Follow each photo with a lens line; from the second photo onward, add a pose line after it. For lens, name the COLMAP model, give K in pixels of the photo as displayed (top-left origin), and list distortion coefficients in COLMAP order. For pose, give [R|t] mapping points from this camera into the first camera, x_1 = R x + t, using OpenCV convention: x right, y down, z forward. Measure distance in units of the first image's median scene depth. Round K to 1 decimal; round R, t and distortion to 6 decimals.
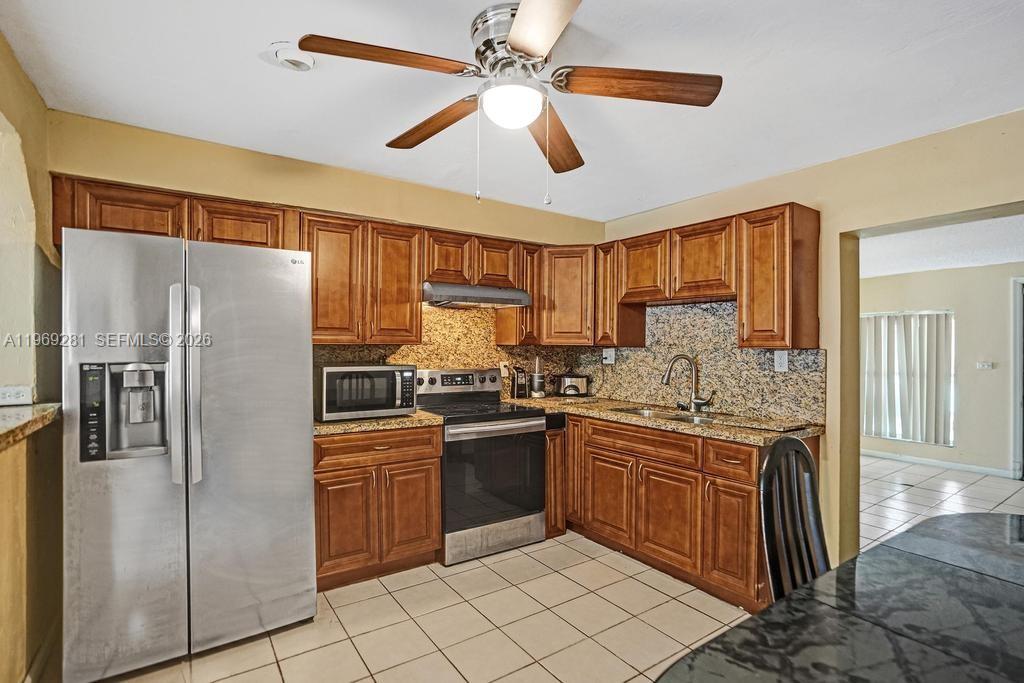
lens RADIAL K [[490.4, 0, 526.4], [0, 490.4, 344.9], [0, 0, 1]] dist [-0.034787, 0.008855]
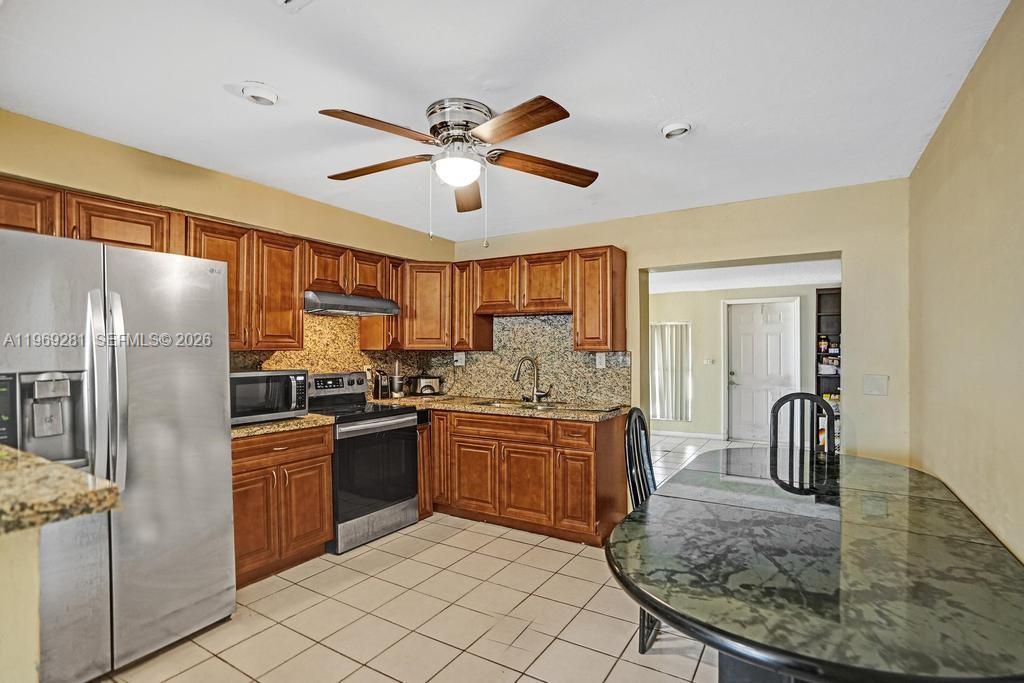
lens RADIAL K [[490.4, 0, 522.6], [0, 490.4, 345.9], [0, 0, 1]] dist [-0.034787, 0.008855]
pose [[0.914083, -0.004295, 0.405505, -0.228376], [0.006316, 0.999973, -0.003644, -0.003332], [-0.405479, 0.005892, 0.914085, -0.157260]]
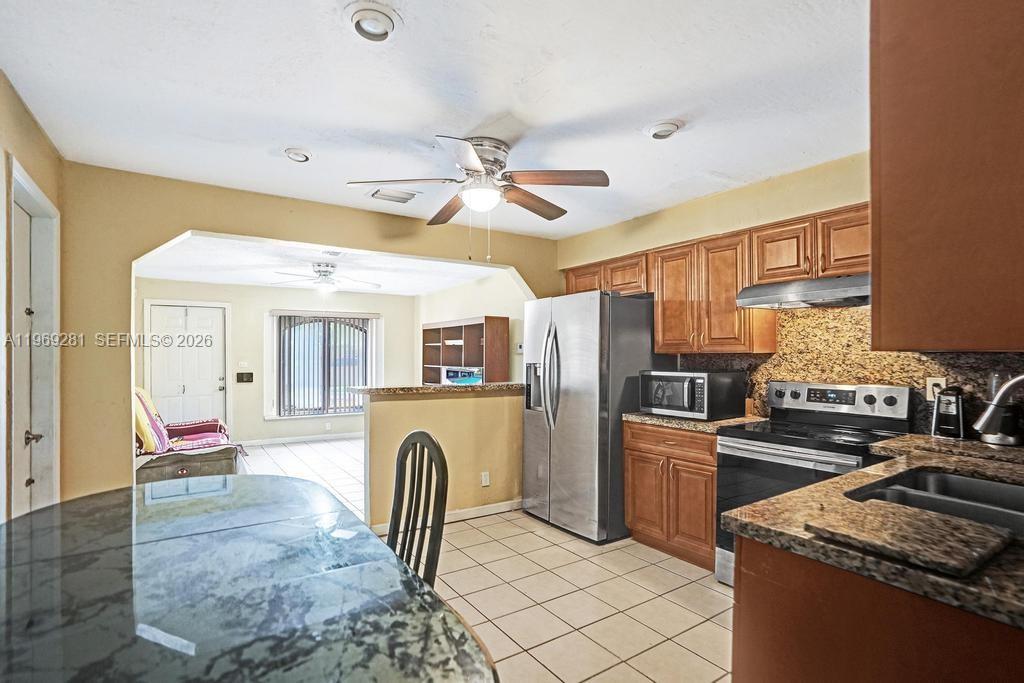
lens RADIAL K [[490.4, 0, 494.6], [0, 490.4, 352.1], [0, 0, 1]] dist [-0.034787, 0.008855]
pose [[-0.031944, -0.007905, -0.999458, 0.821320], [0.003993, 0.999960, -0.008036, 0.003426], [0.999482, -0.004247, -0.031911, 0.585601]]
